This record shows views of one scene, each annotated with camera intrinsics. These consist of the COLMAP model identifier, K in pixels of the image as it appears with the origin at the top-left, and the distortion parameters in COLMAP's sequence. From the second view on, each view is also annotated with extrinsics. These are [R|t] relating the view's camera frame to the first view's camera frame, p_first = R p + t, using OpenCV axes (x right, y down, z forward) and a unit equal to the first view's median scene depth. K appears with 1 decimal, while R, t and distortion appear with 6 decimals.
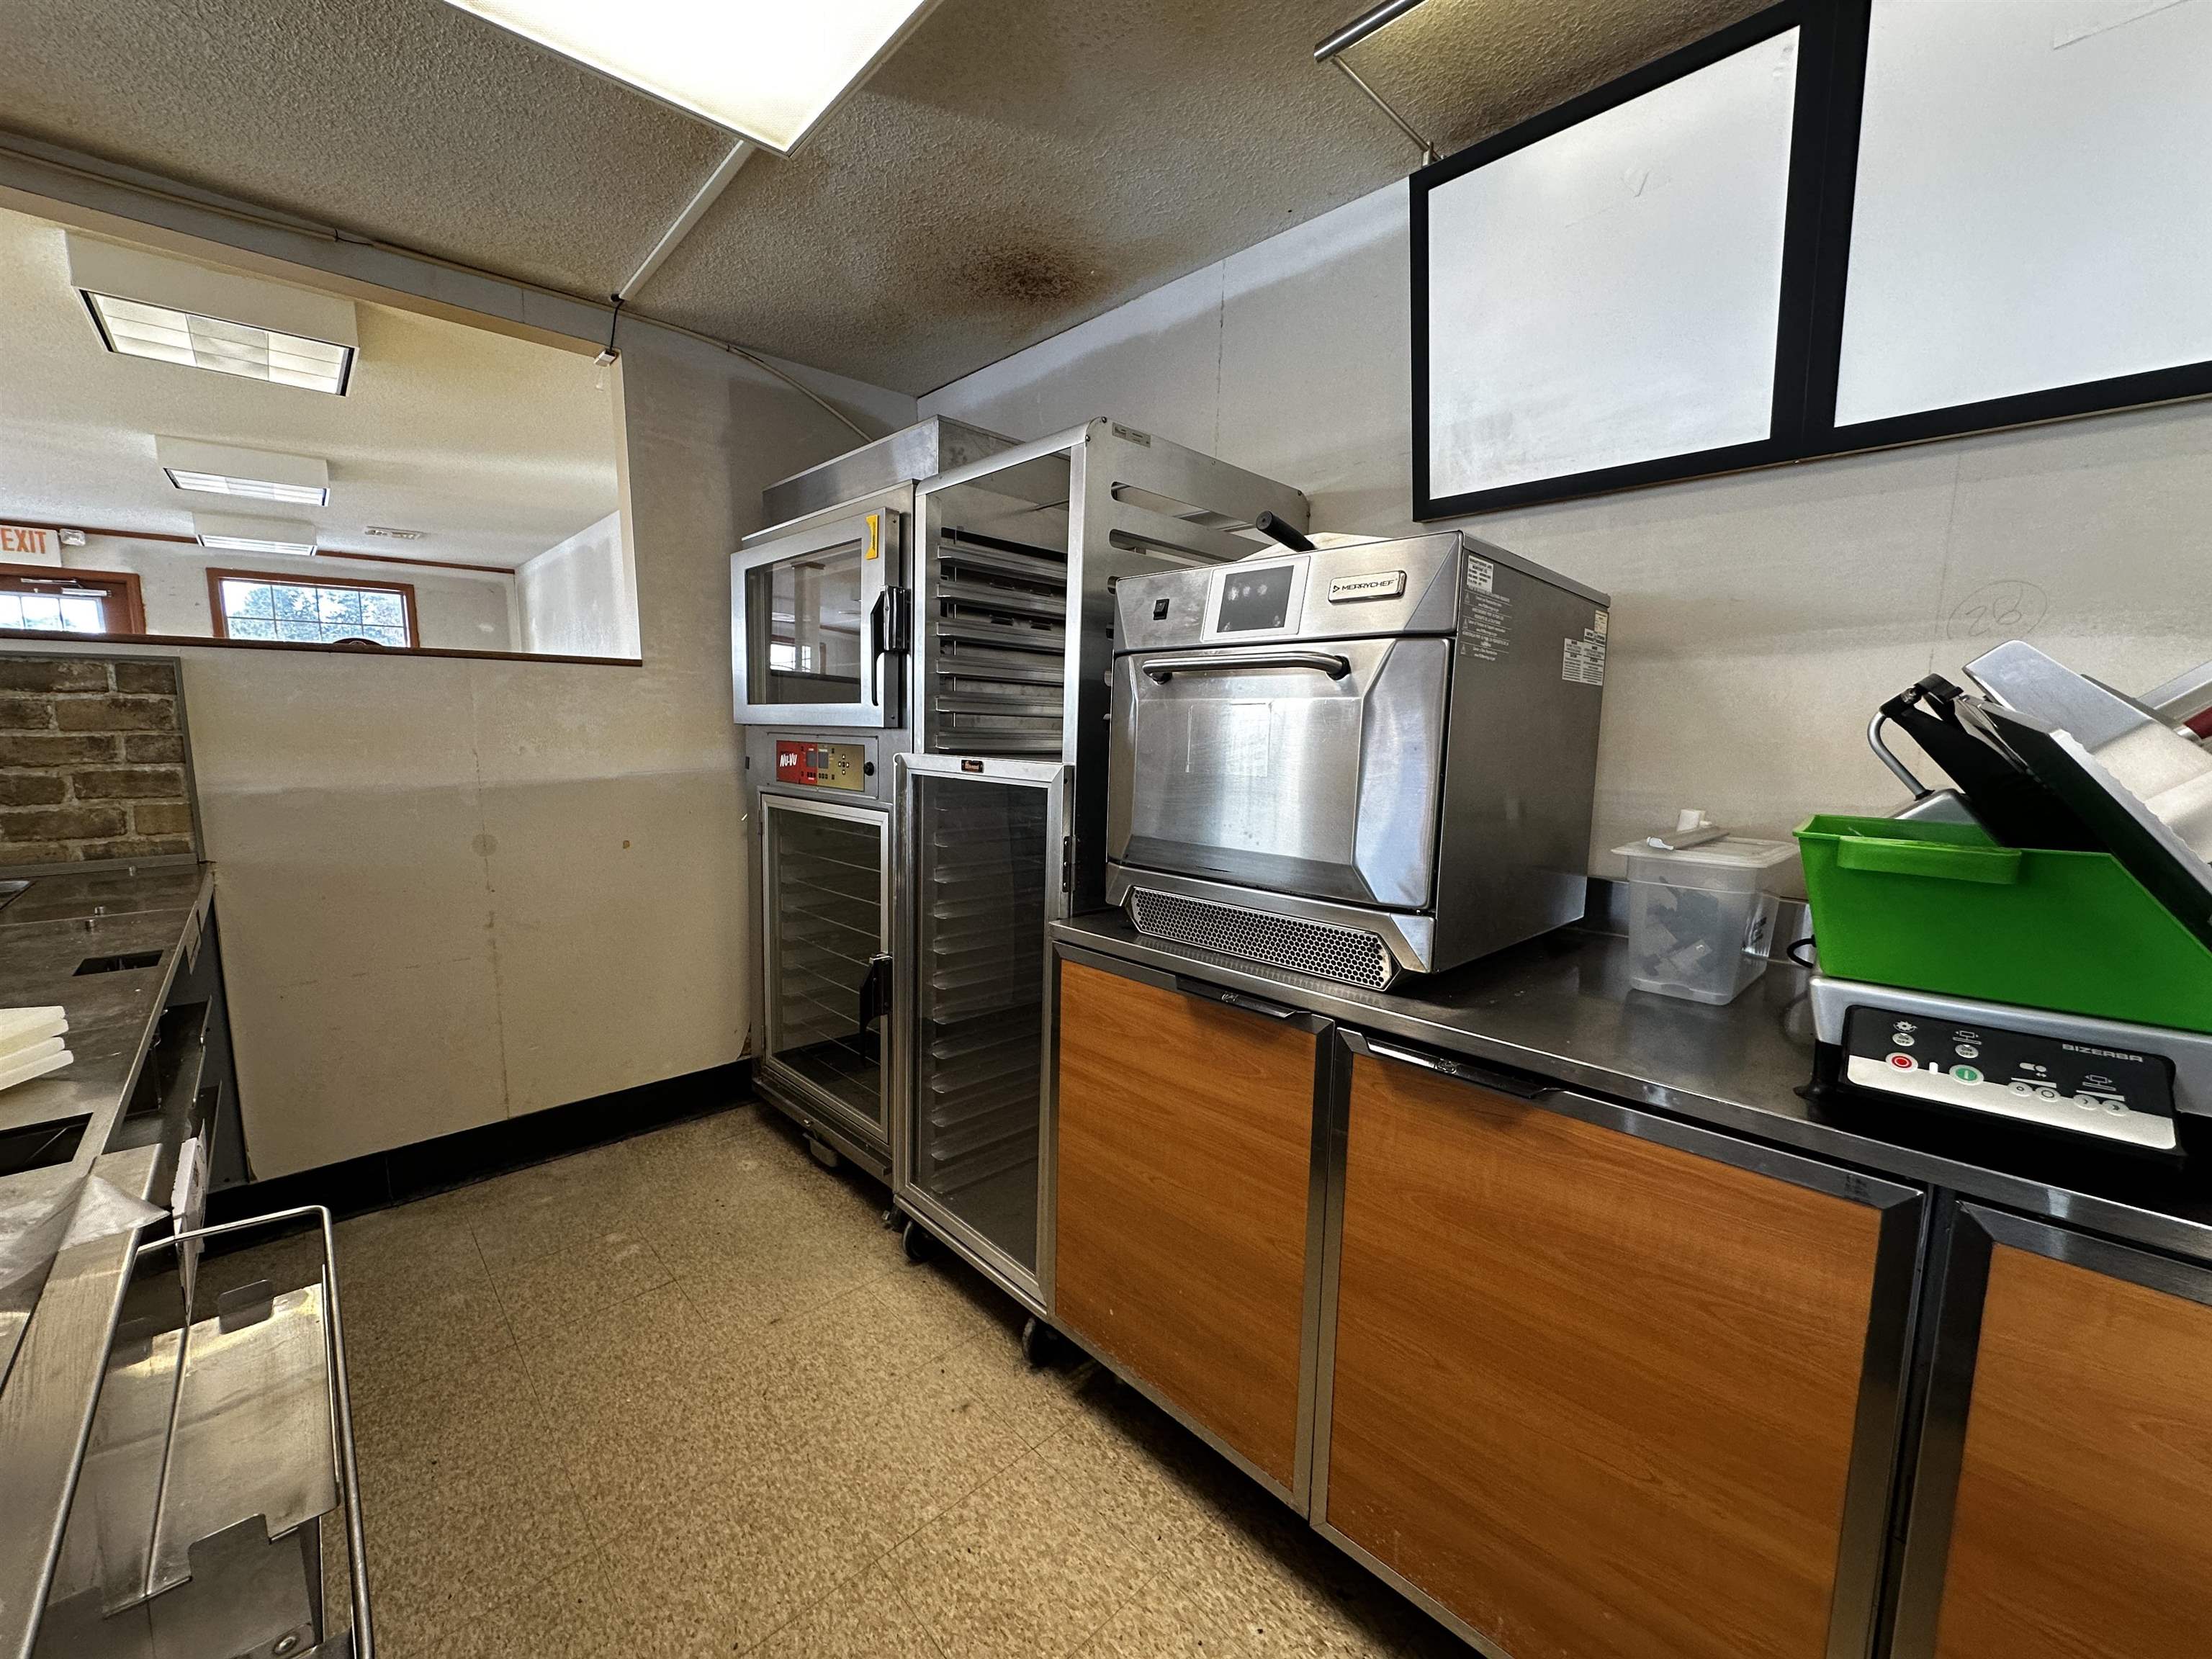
lens RADIAL K [[875.1, 0, 1104.2], [0, 875.1, 829.9], [0, 0, 1]] dist [-0.004002, 0.000505]
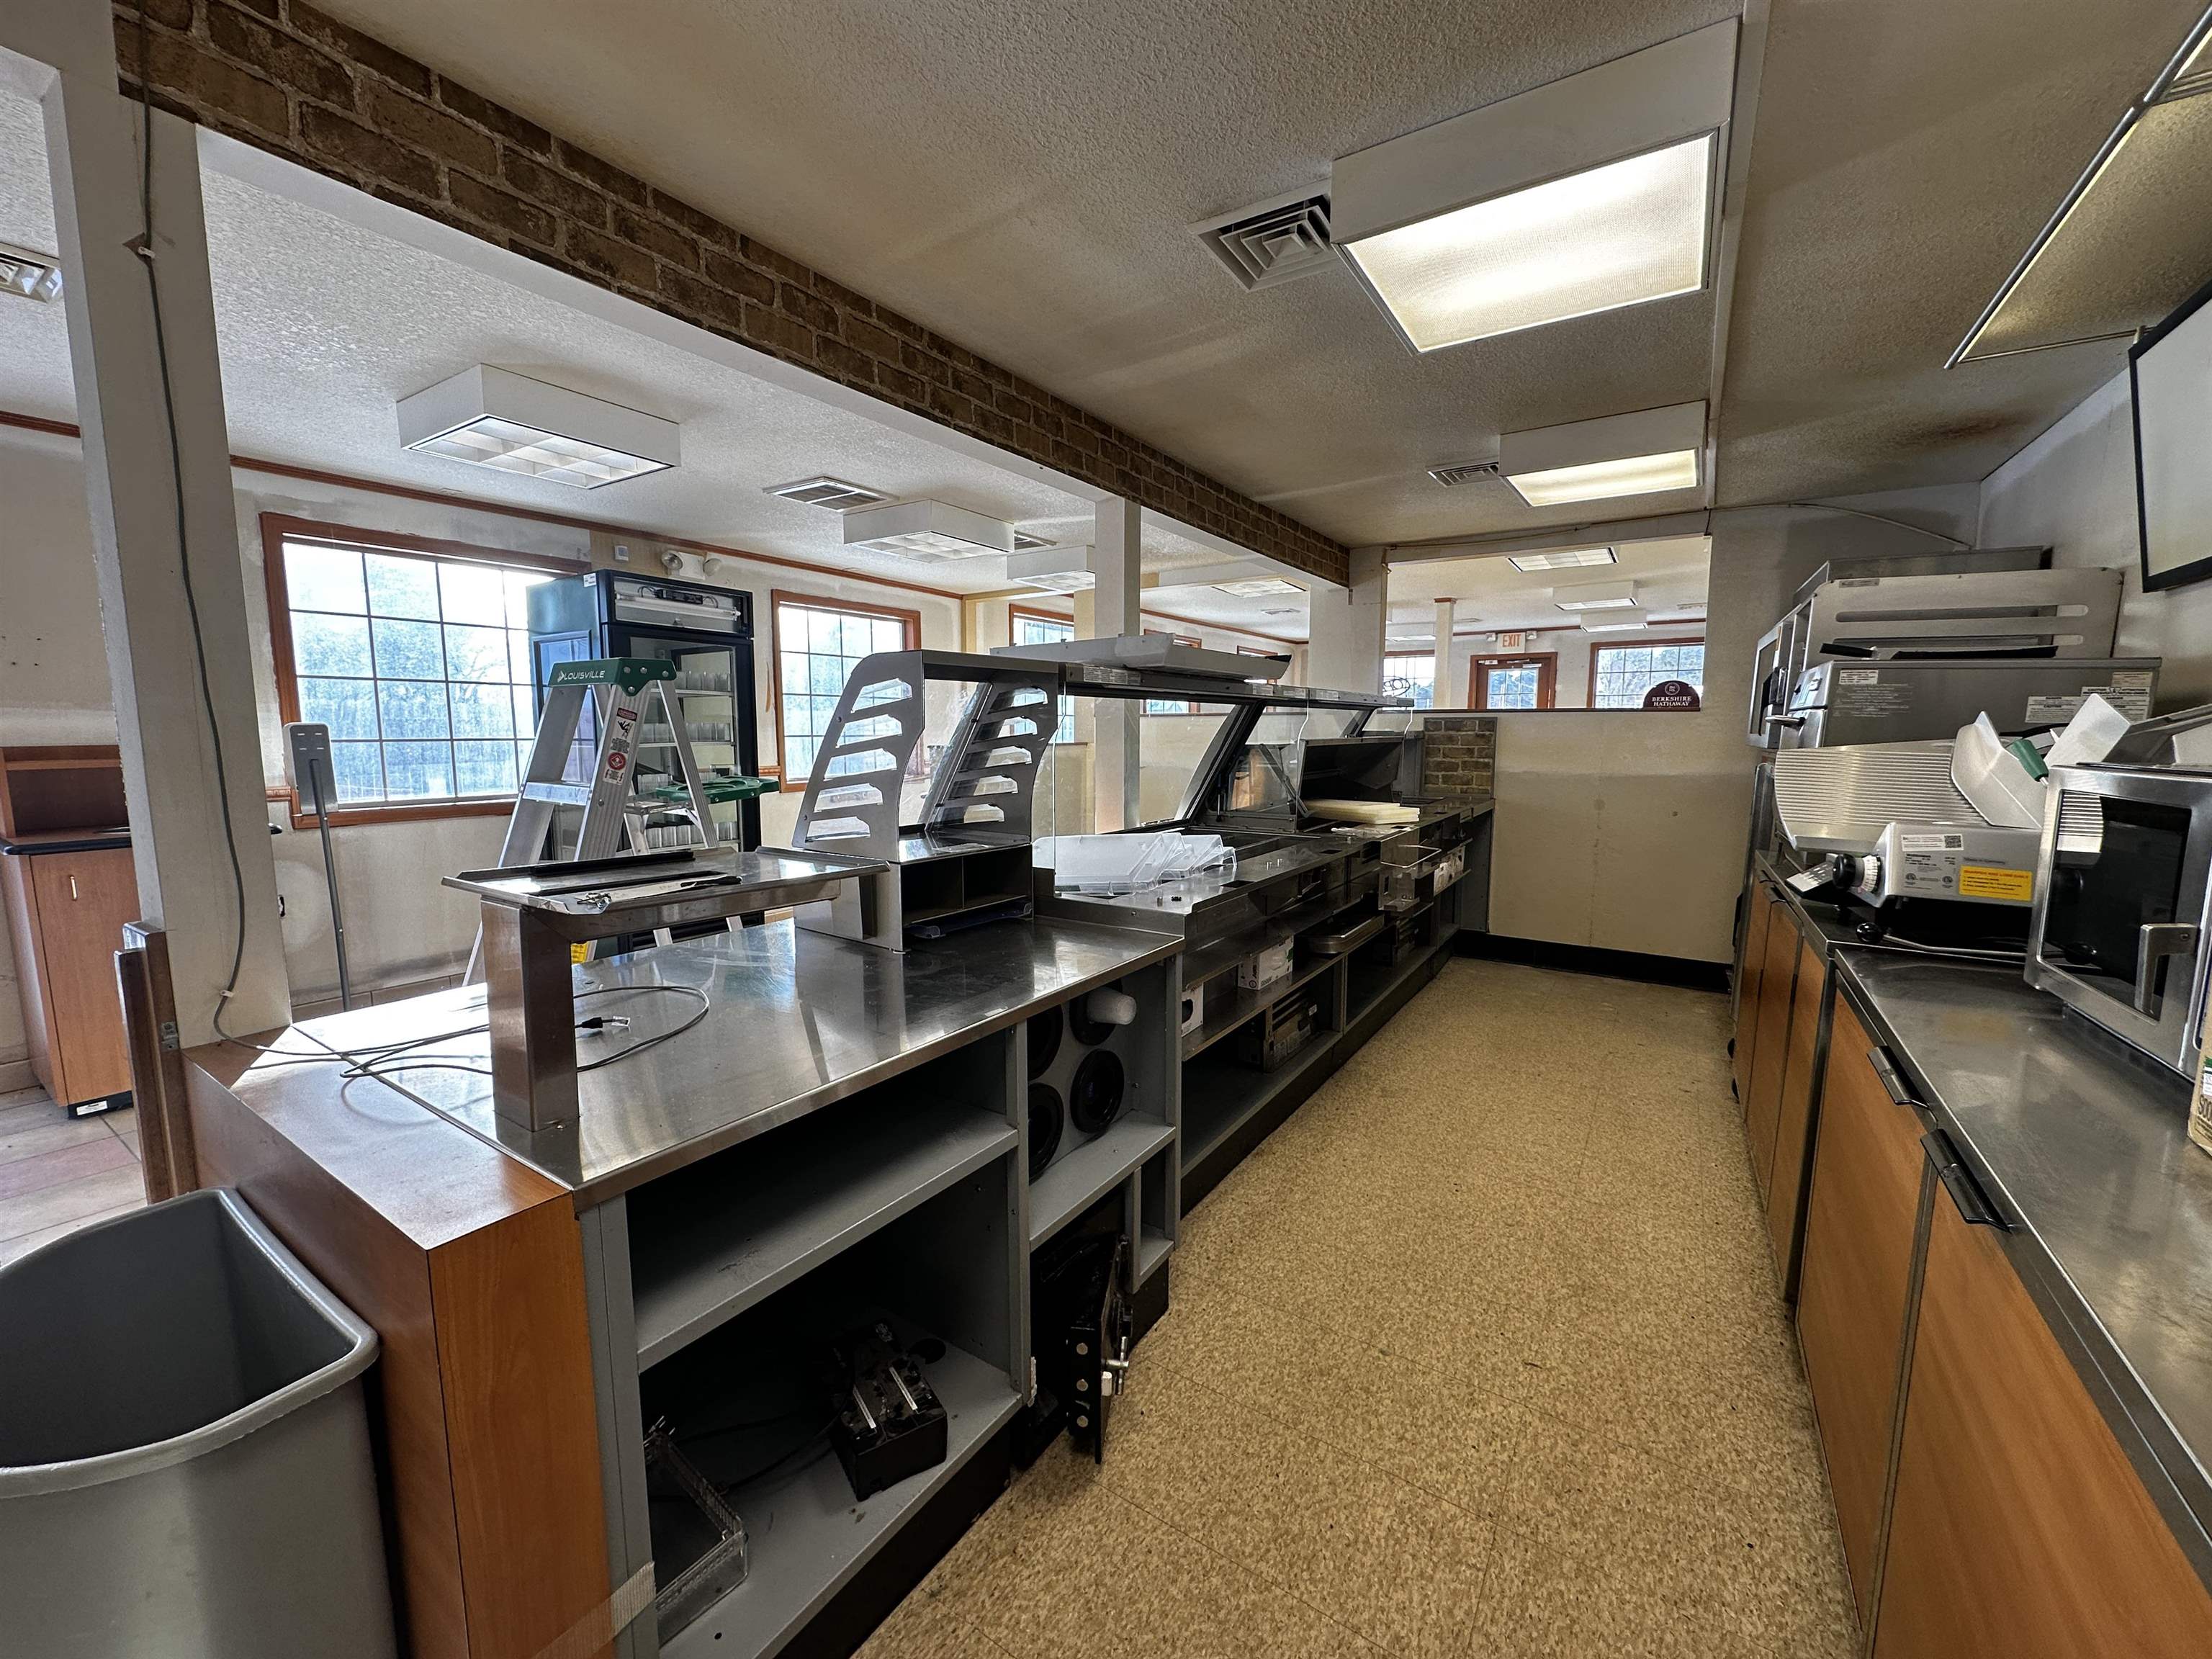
lens RADIAL K [[875.1, 0, 1104.2], [0, 875.1, 829.9], [0, 0, 1]] dist [-0.004002, 0.000505]
pose [[0.228266, 0.102601, -0.968177, 0.953213], [-0.122451, 0.989561, 0.075997, 0.059670], [0.965868, 0.101207, 0.238447, -0.550104]]
